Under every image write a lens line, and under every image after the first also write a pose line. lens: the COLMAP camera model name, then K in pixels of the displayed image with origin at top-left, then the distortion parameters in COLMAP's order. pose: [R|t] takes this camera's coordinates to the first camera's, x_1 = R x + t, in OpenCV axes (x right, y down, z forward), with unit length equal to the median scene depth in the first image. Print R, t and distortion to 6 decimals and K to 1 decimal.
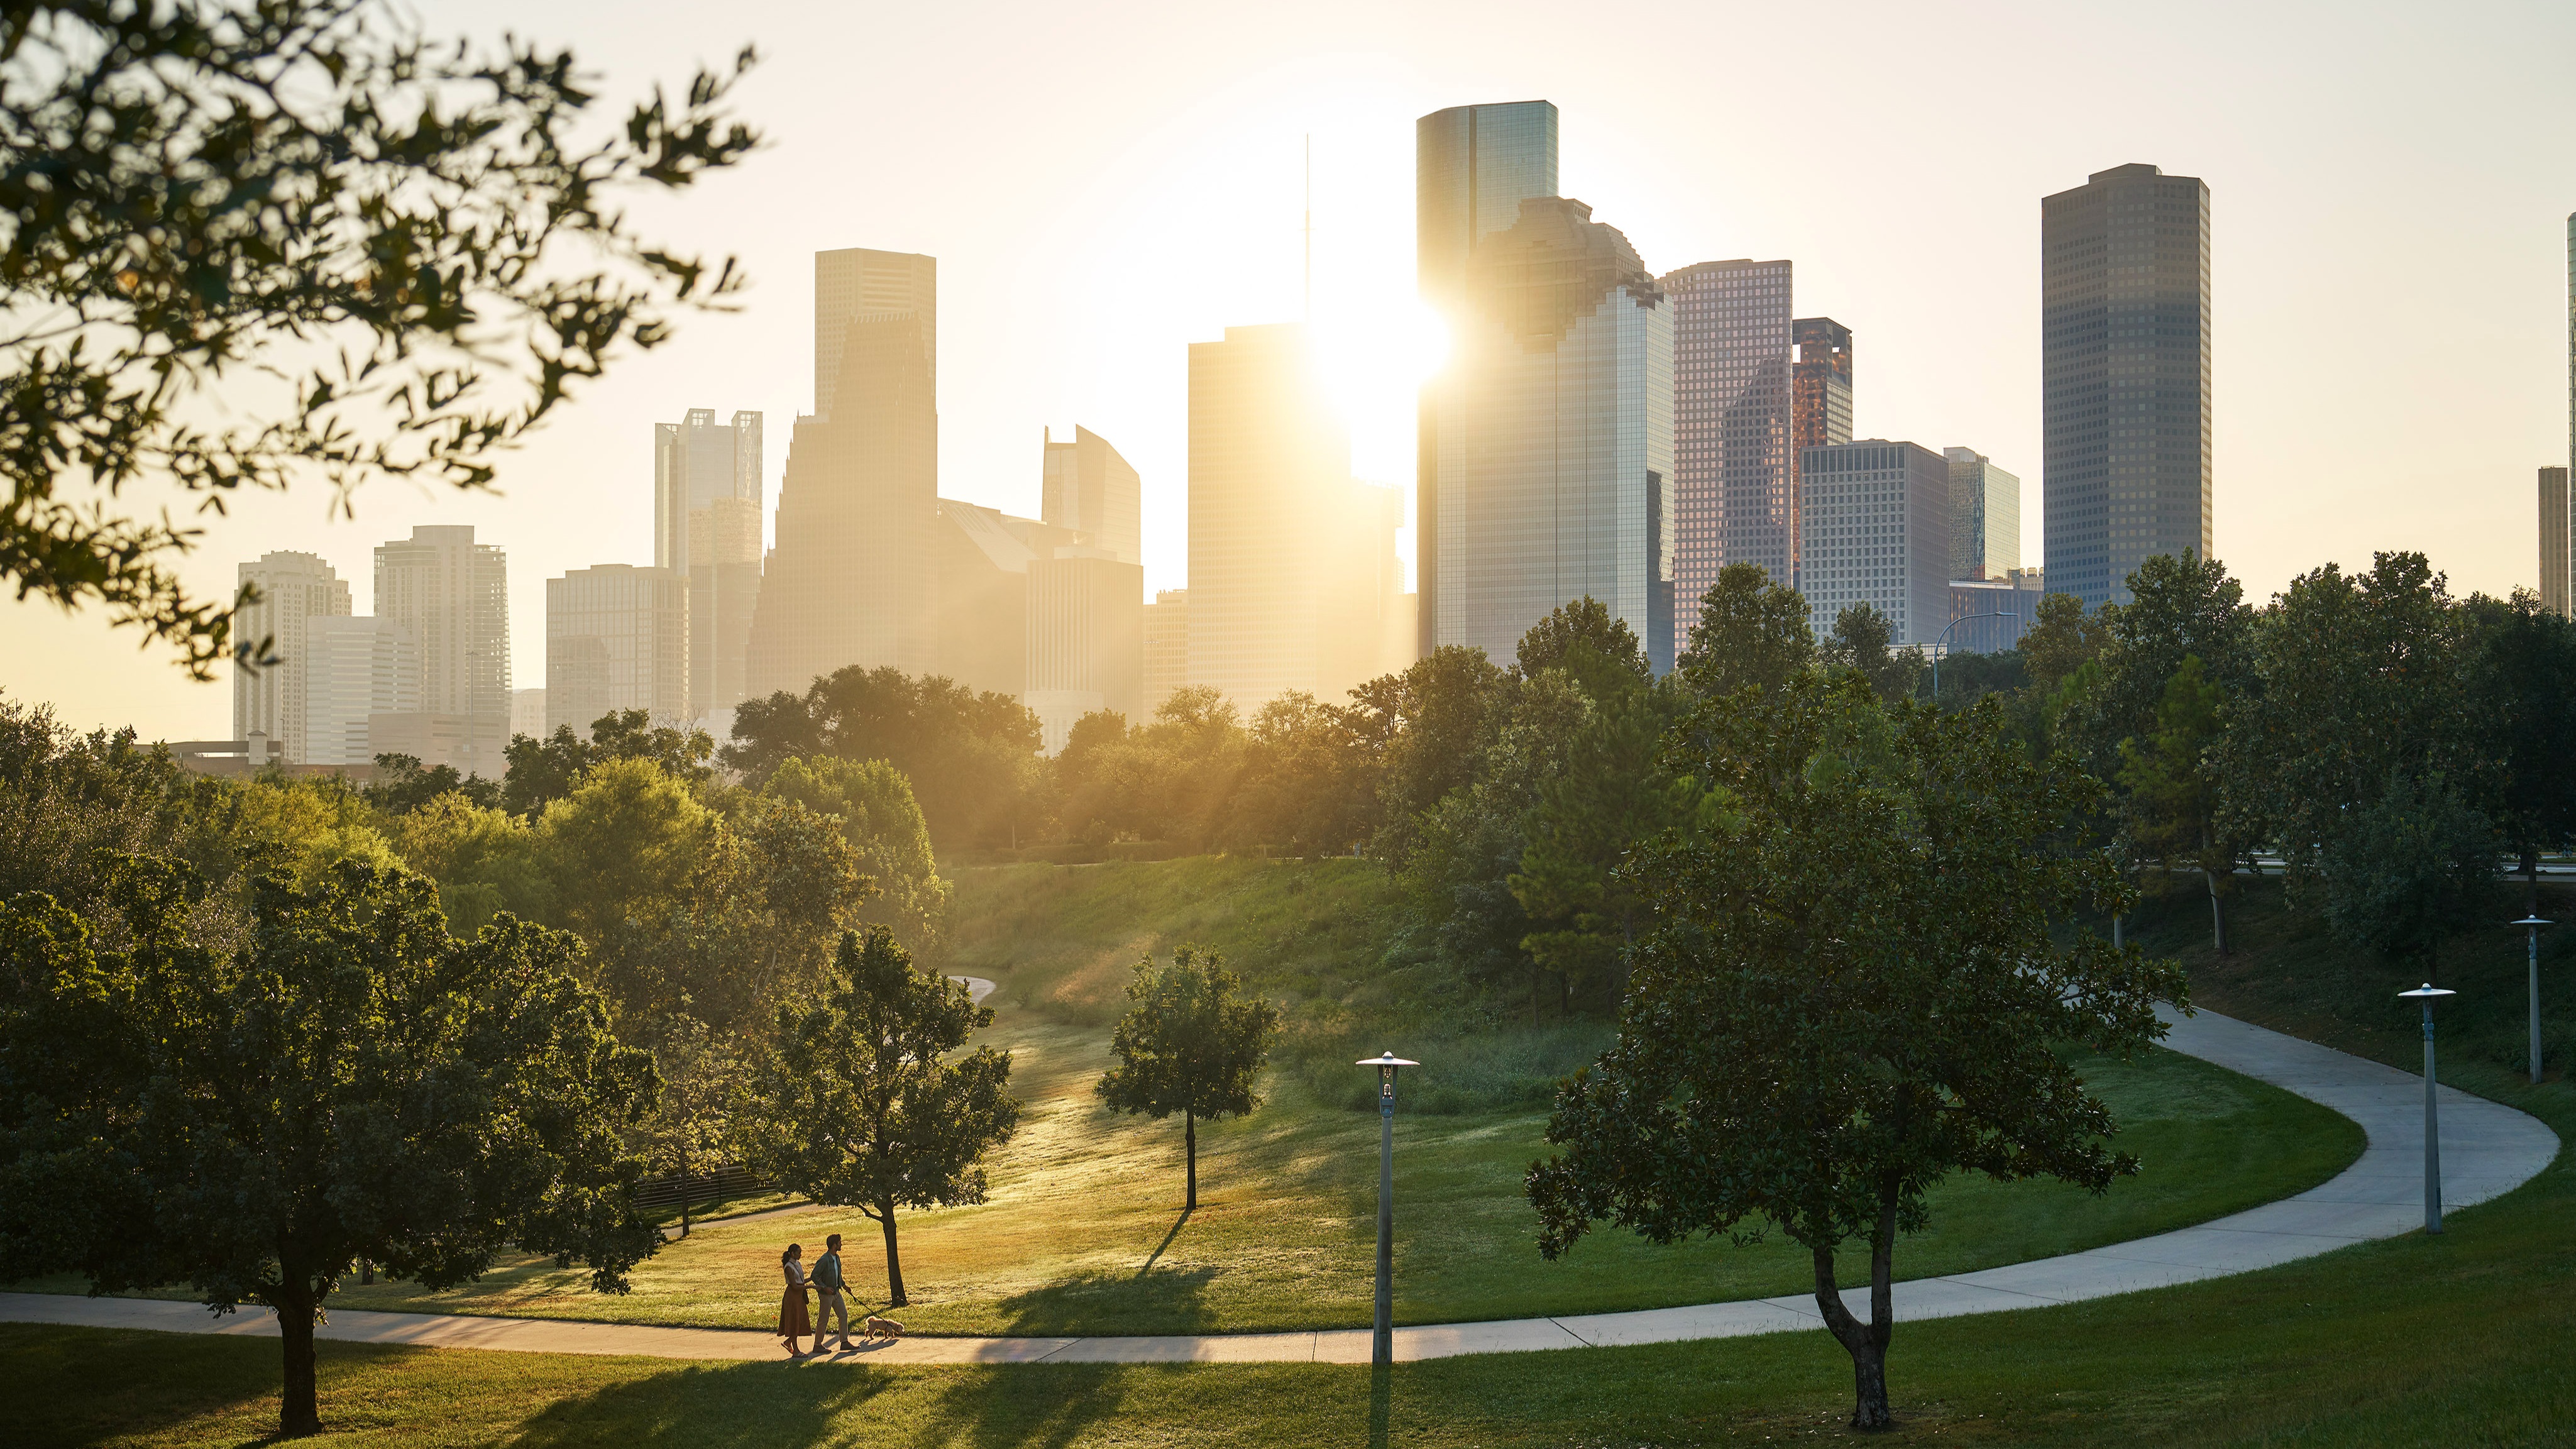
lens RADIAL K [[3690.0, 0, 1168.7], [0, 3690.0, 954.8], [0, 0, 1]] dist [0.048229, 0.000000]
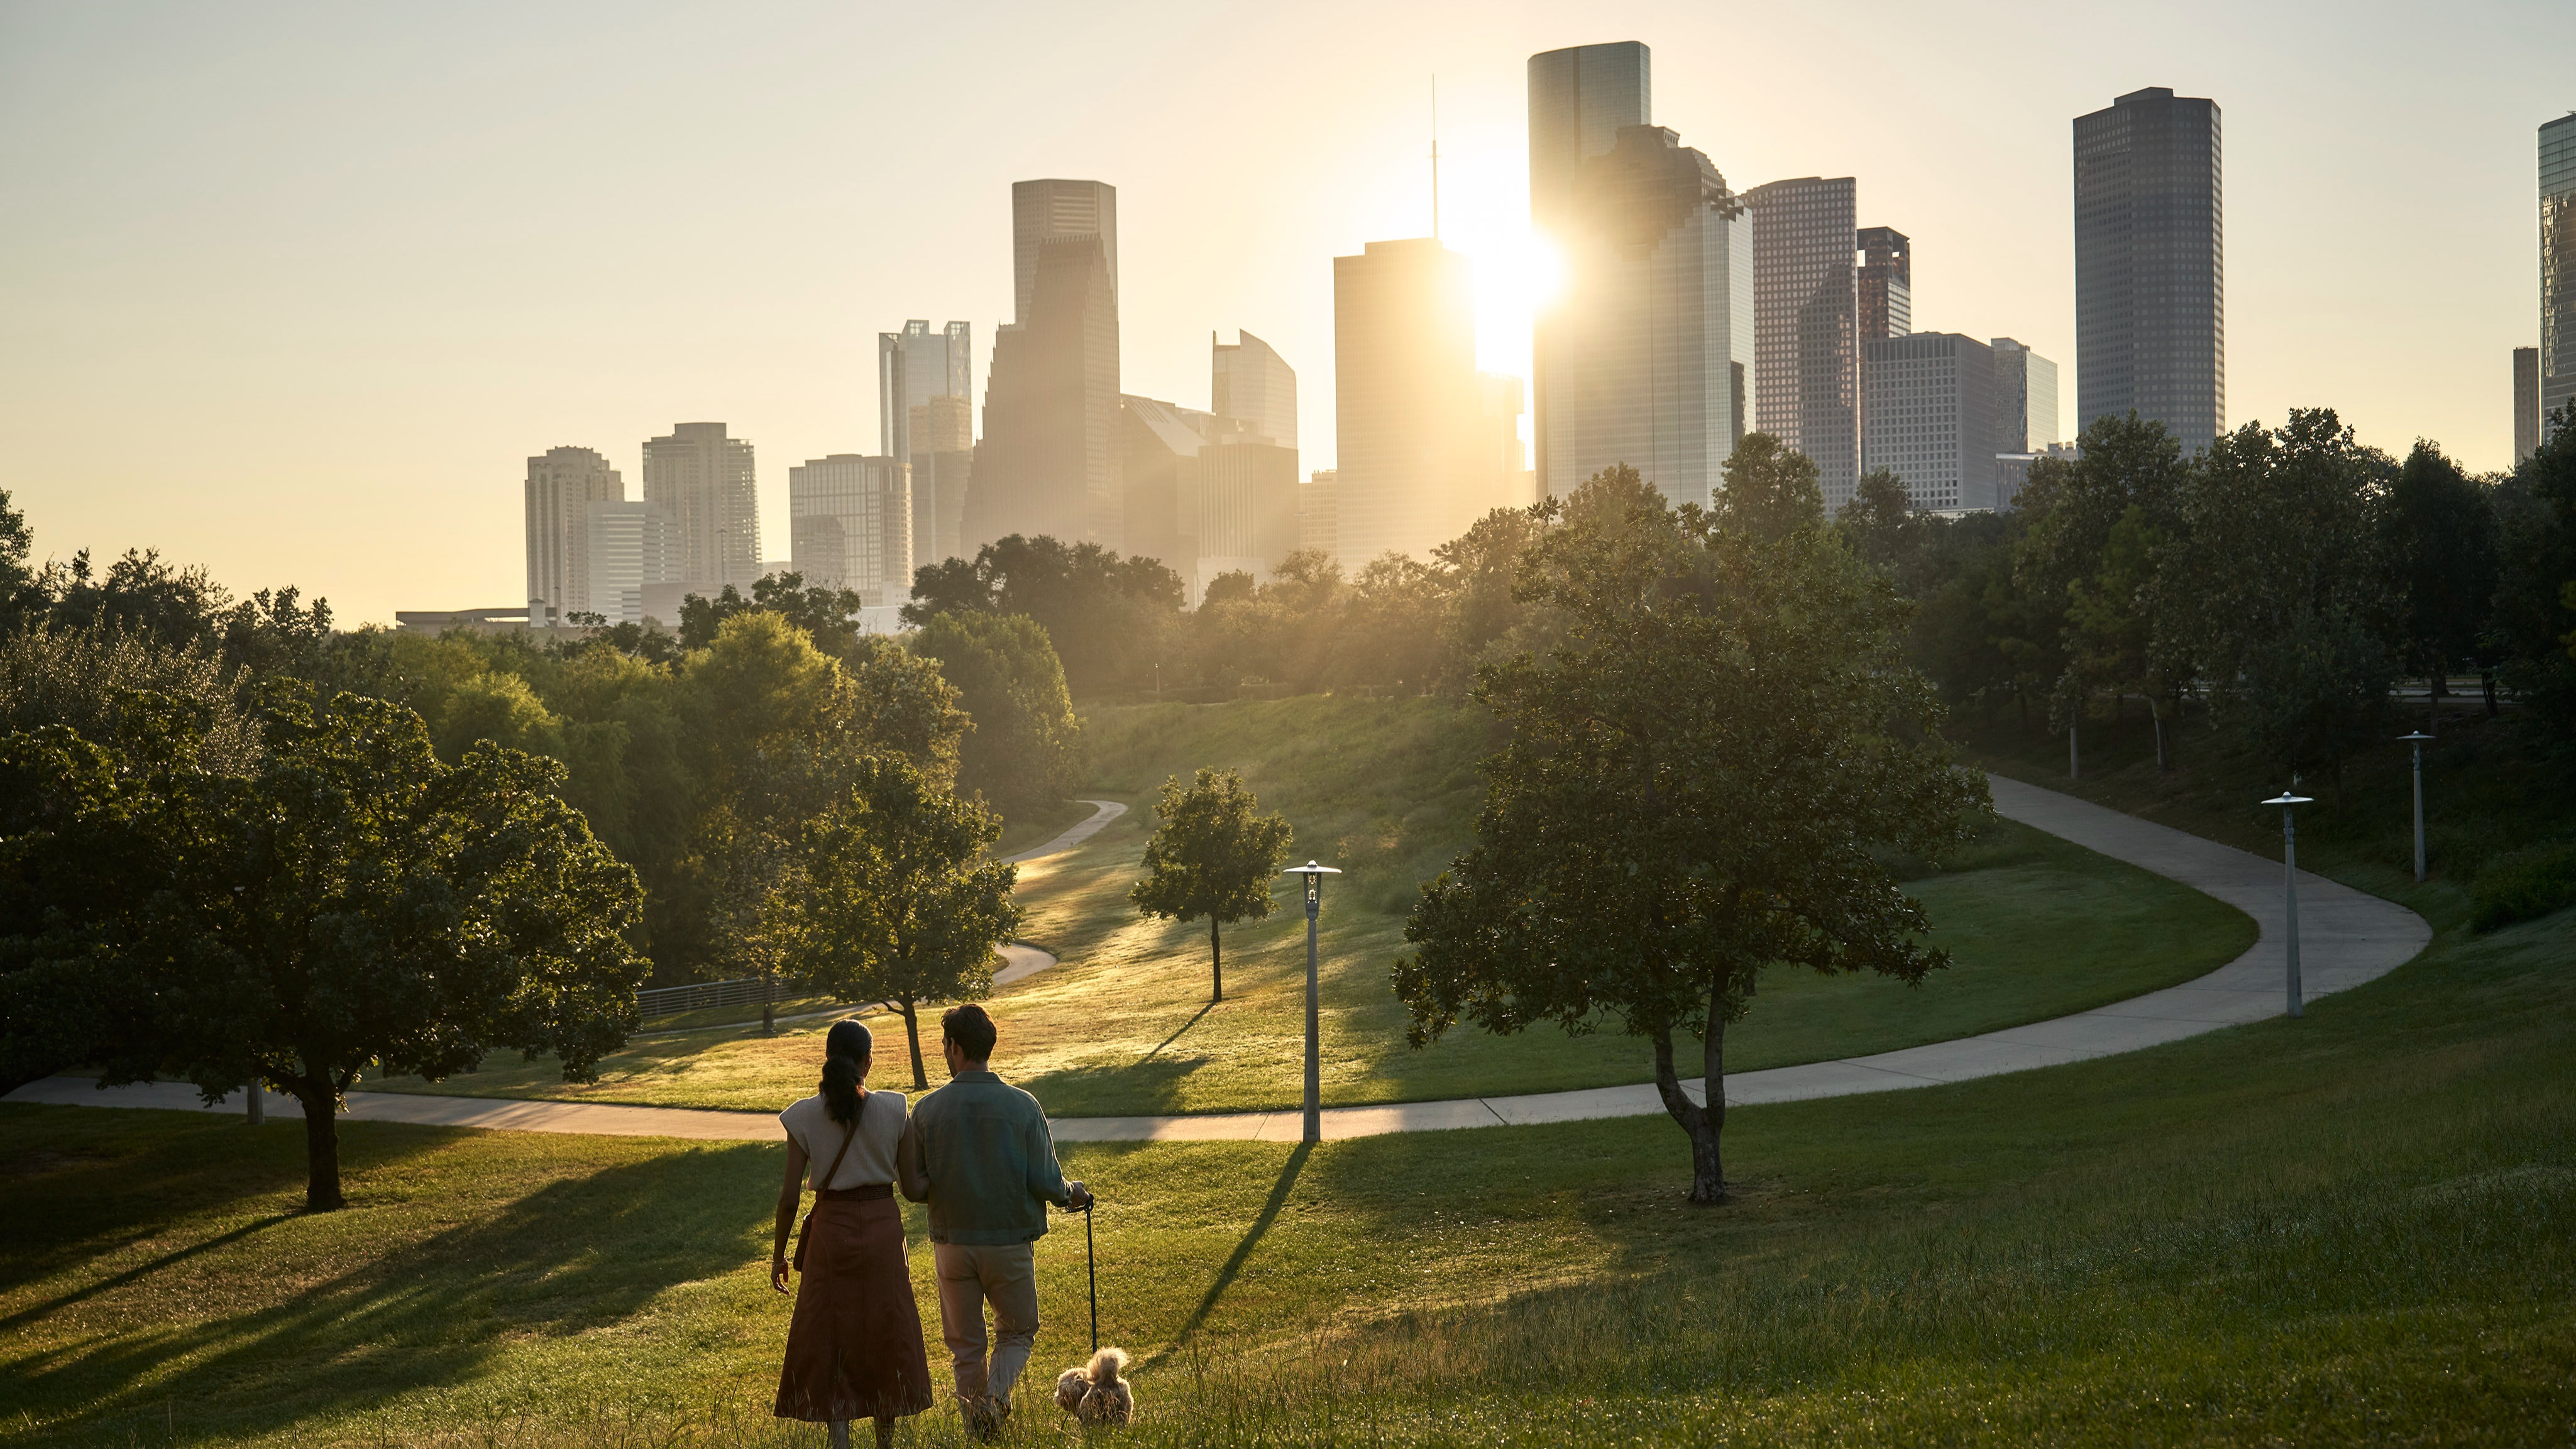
lens RADIAL K [[3117.5, 0, 1238.6], [0, 3117.5, 868.4], [0, 0, 1]] dist [0.027055, 0.000000]
pose [[0.999177, -0.007368, -0.039880, 0.032755], [0.008423, 0.999617, 0.026357, 0.001722], [0.039671, -0.026671, 0.998857, 0.031391]]
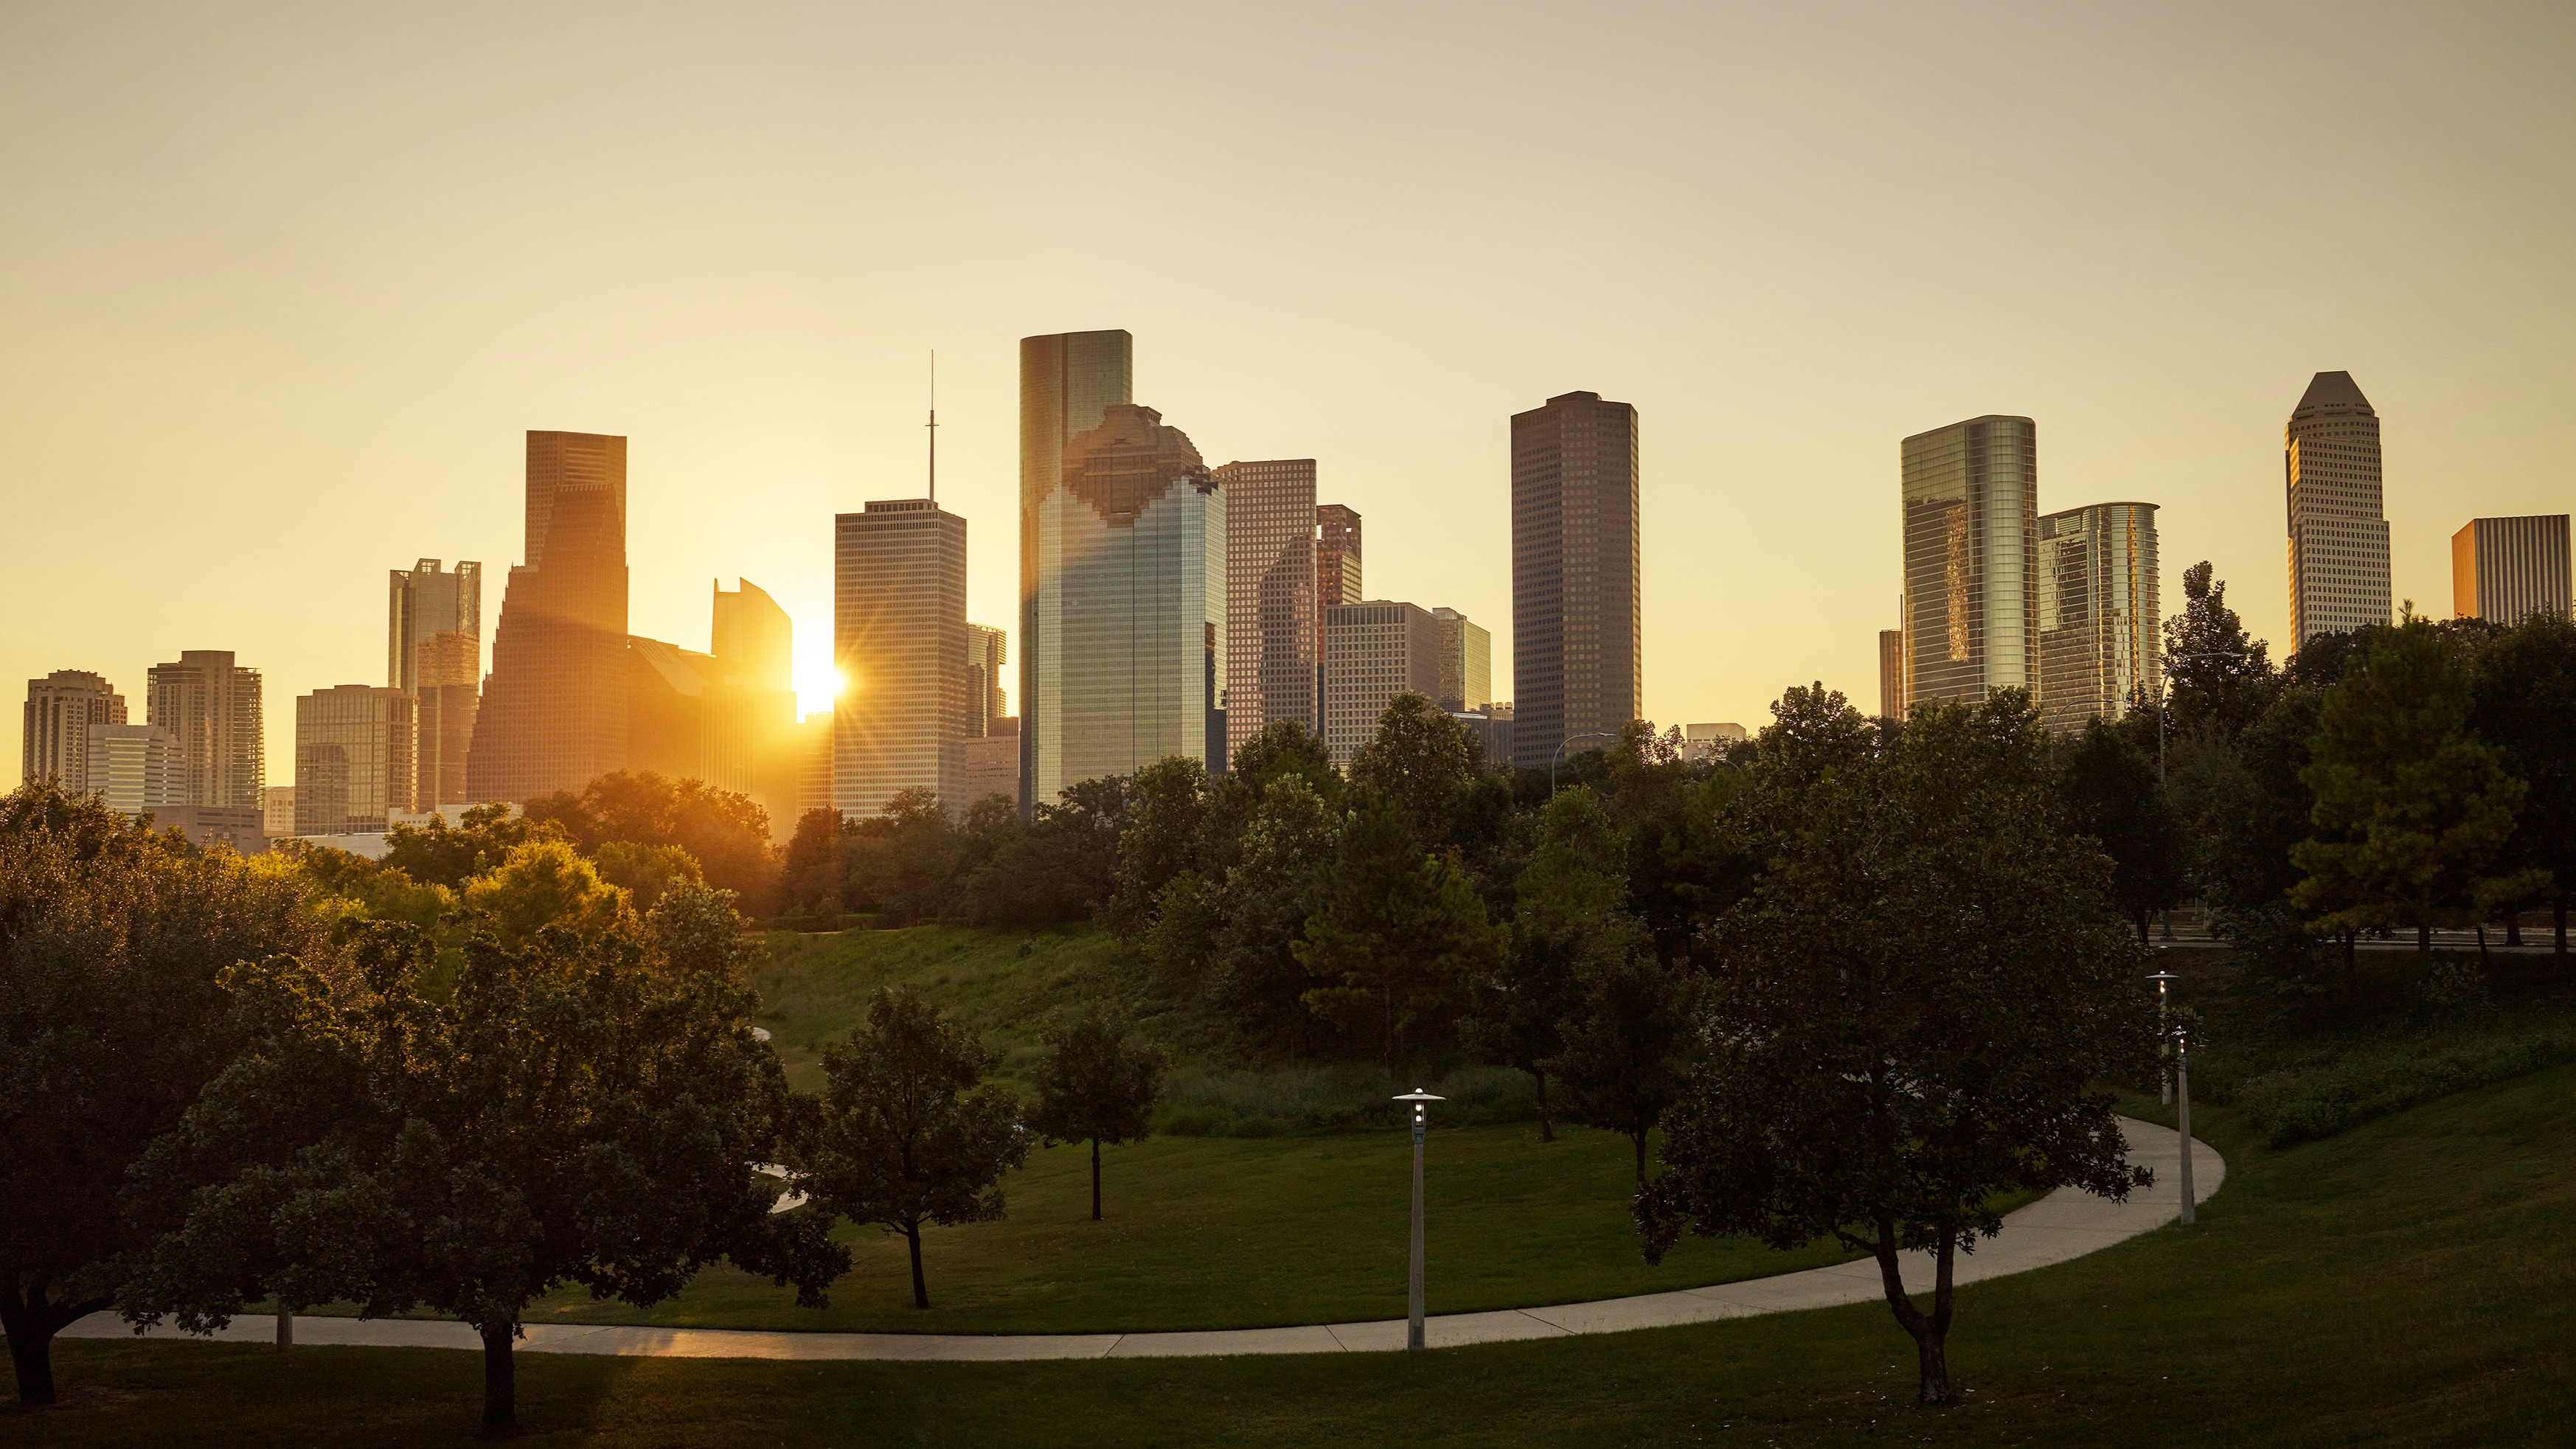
lens RADIAL K [[2938.8, 0, 1177.2], [0, 2938.8, 908.3], [0, 0, 1]] dist [0.053135, 0.000000]
pose [[0.989043, 0.000693, 0.147628, -0.068488], [0.004284, 0.999433, -0.033392, -0.000006], [-0.147567, 0.033659, 0.988479, 0.034665]]
